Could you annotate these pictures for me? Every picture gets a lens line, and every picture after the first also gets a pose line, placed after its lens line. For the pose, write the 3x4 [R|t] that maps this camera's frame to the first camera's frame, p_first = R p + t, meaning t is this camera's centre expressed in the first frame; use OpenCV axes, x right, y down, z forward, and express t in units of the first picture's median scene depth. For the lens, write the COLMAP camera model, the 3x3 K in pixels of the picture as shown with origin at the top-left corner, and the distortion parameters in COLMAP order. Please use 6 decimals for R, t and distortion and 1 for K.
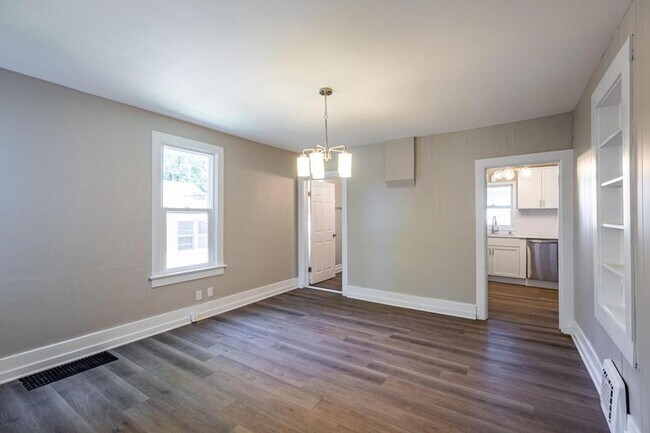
lens RADIAL K [[289.6, 0, 322.7], [0, 289.6, 215.0], [0, 0, 1]] dist [-0.003897, -0.000154]
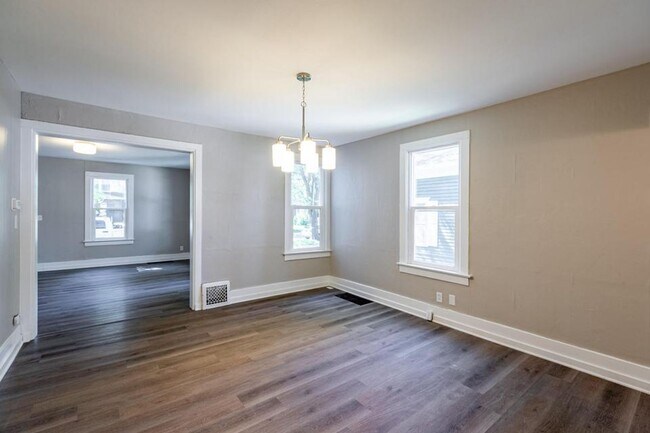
lens RADIAL K [[289.6, 0, 323.6], [0, 289.6, 214.2], [0, 0, 1]] dist [-0.003897, -0.000154]
pose [[-0.313685, 0.003640, -0.949520, 0.739442], [-0.012532, 0.999890, 0.007973, 0.001558], [0.949445, 0.014400, -0.313604, 1.156816]]
